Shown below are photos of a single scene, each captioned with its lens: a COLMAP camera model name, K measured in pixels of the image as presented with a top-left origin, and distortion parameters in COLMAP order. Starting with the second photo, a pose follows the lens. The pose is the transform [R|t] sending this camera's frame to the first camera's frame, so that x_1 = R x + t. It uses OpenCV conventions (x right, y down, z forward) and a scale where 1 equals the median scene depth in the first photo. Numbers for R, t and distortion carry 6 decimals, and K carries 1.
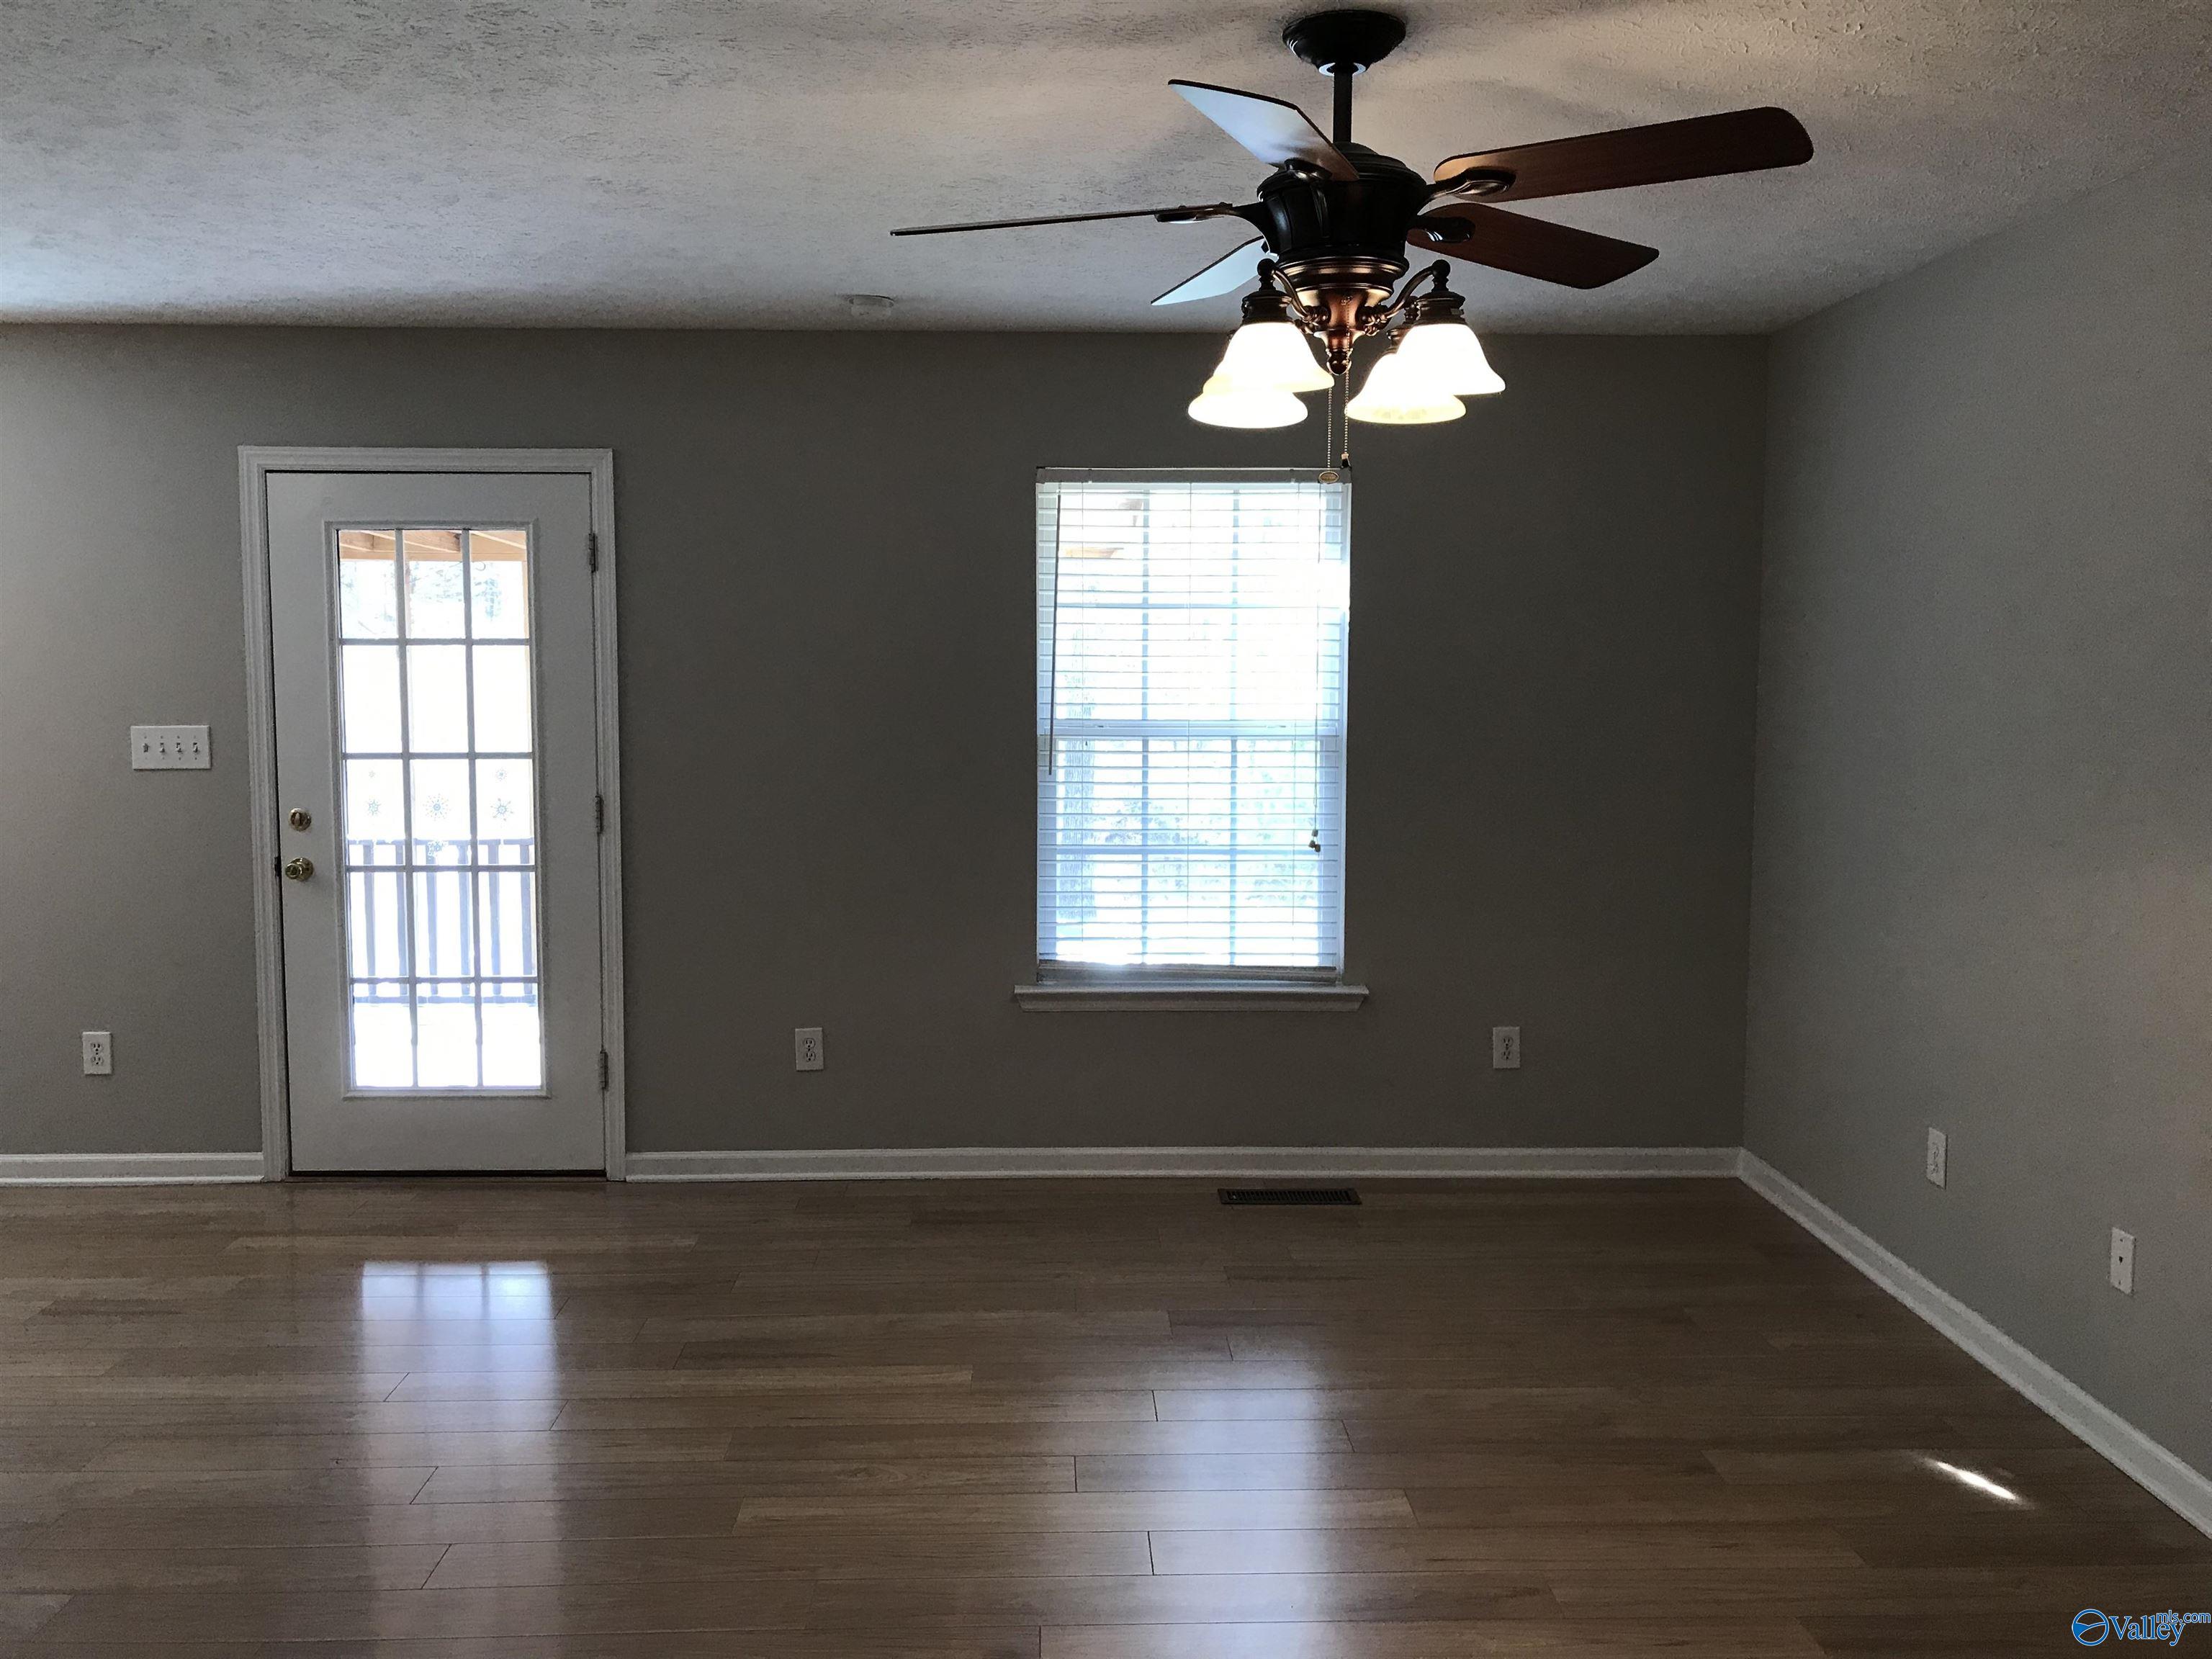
lens RADIAL K [[1824.2, 0, 1106.0], [0, 1824.2, 829.5], [0, 0, 1]] dist [0.108524, -0.088388]
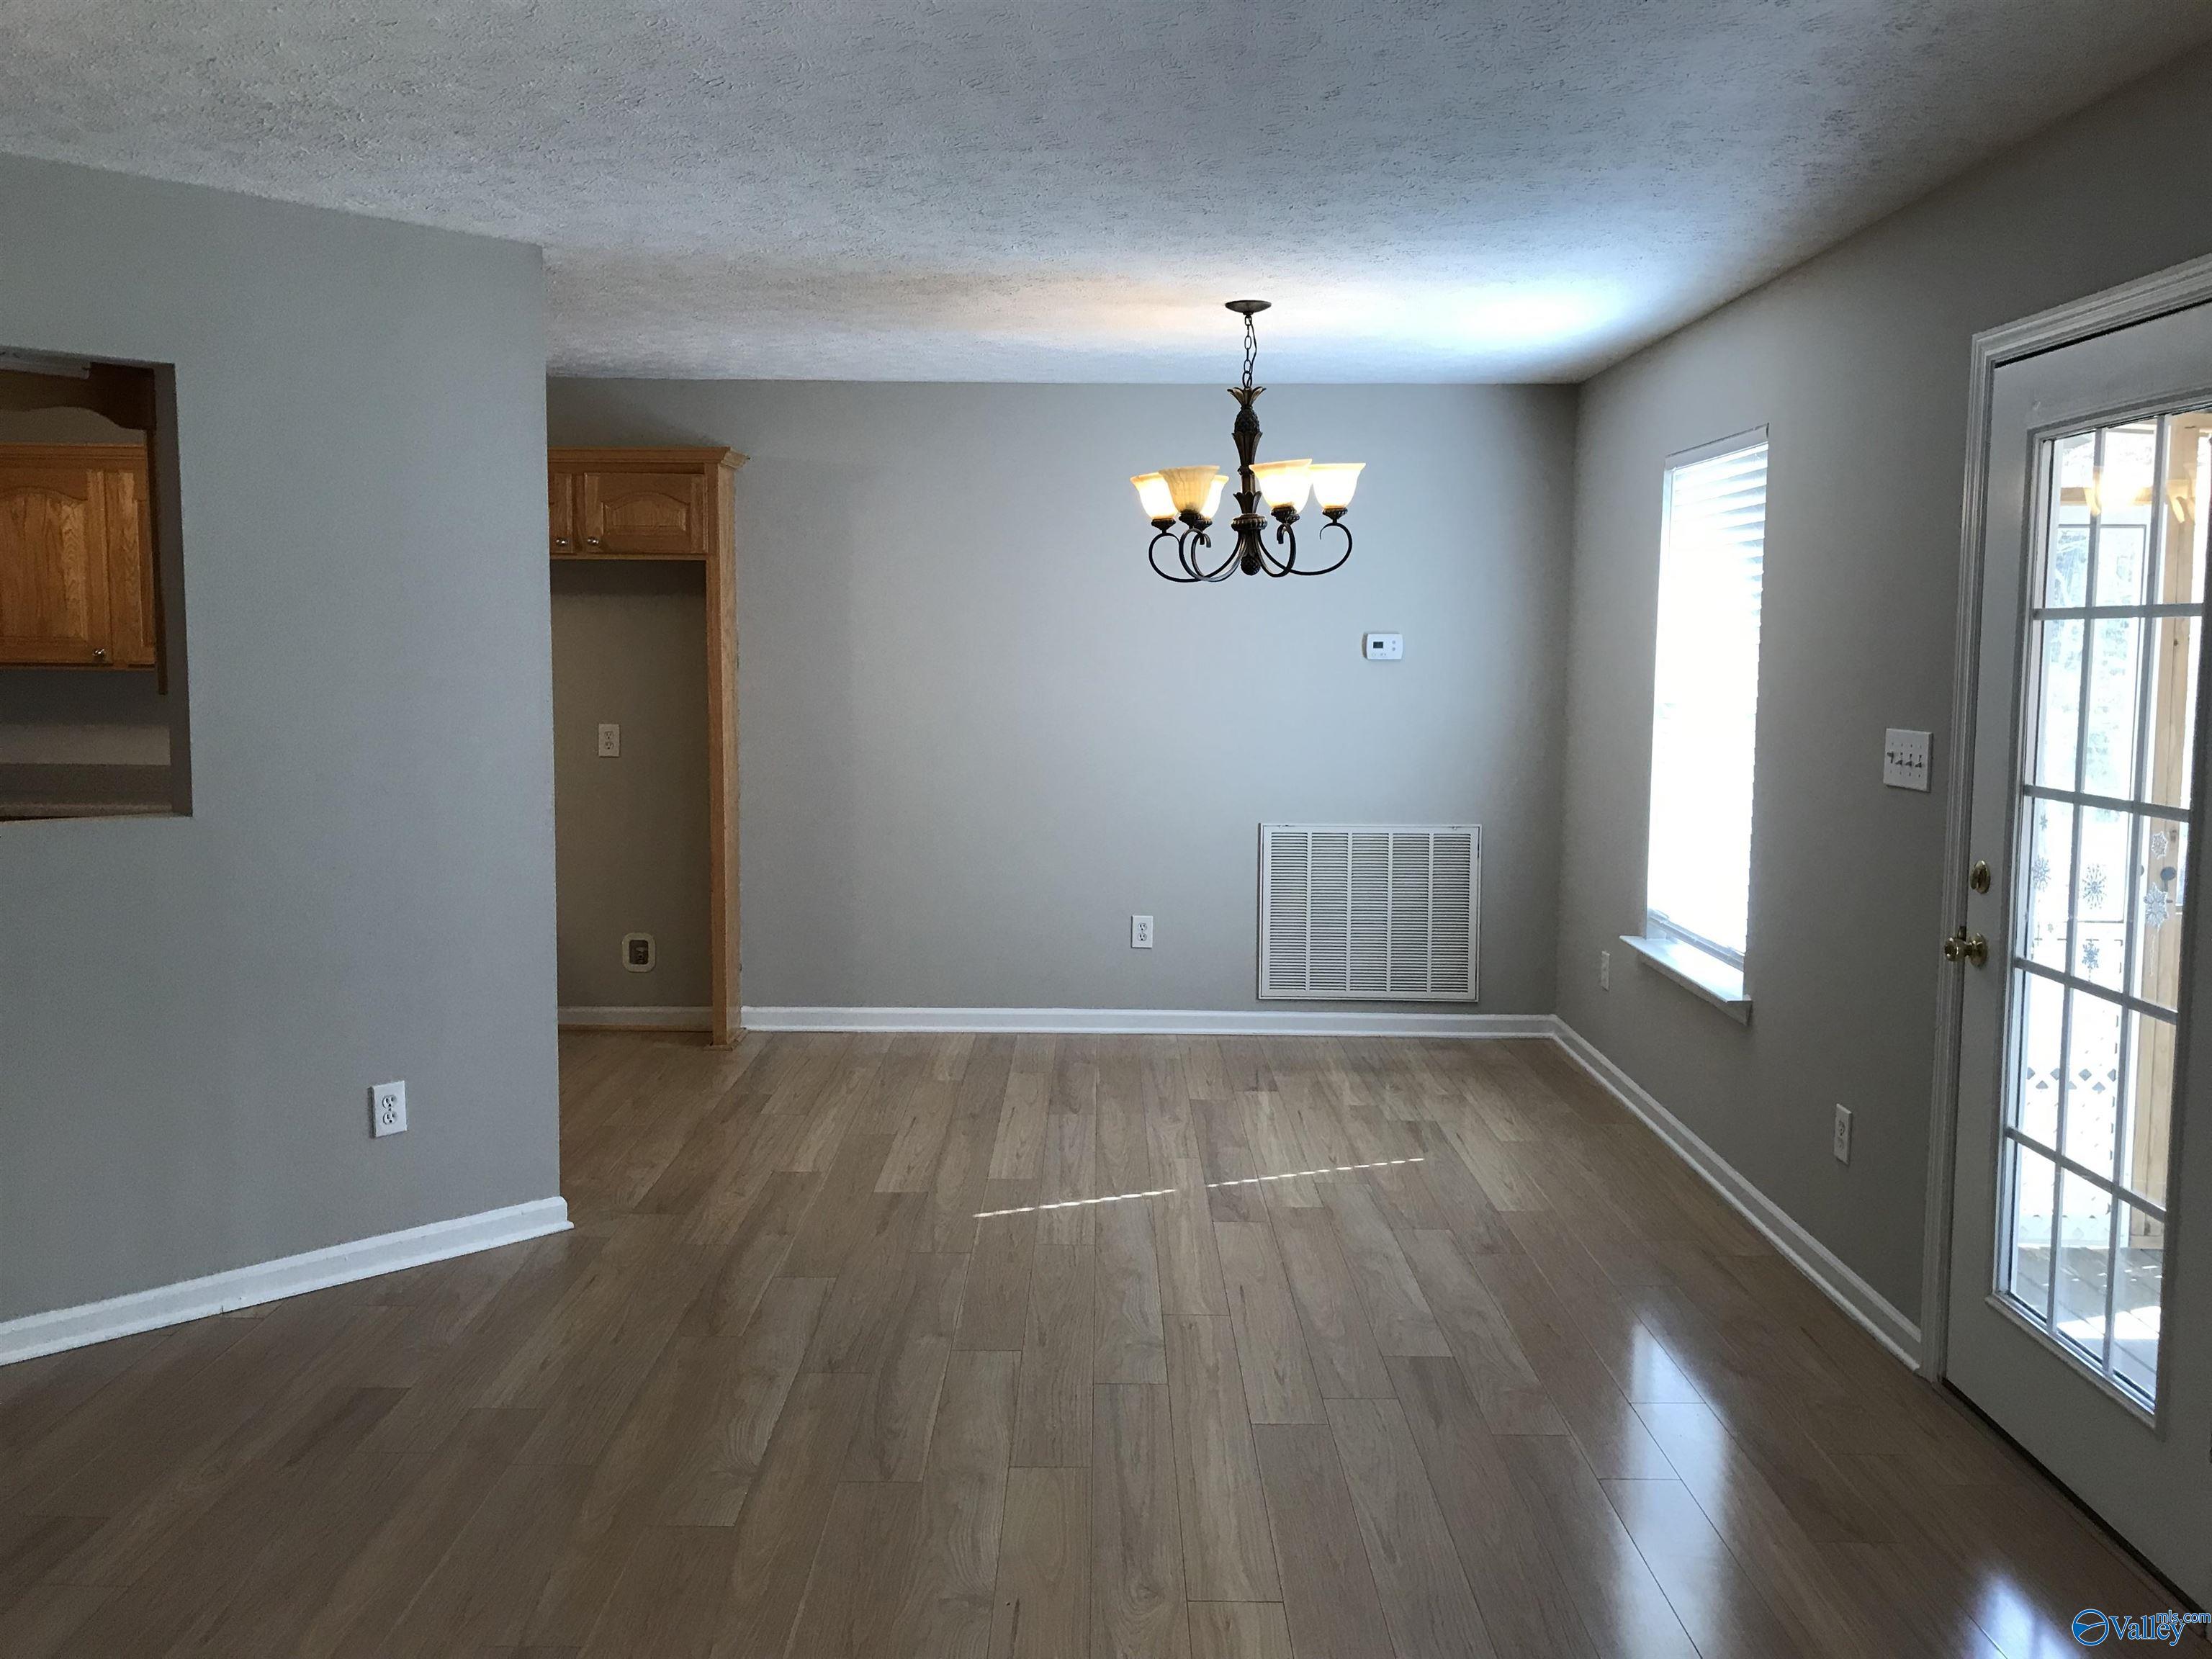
lens RADIAL K [[1824.2, 0, 1106.0], [0, 1824.2, 829.5], [0, 0, 1]] dist [0.108524, -0.088388]
pose [[-0.018127, 0.105729, -0.994230, 0.332019], [-0.097317, 0.989485, 0.106998, -0.087005], [0.995088, 0.098695, -0.007647, 0.927986]]
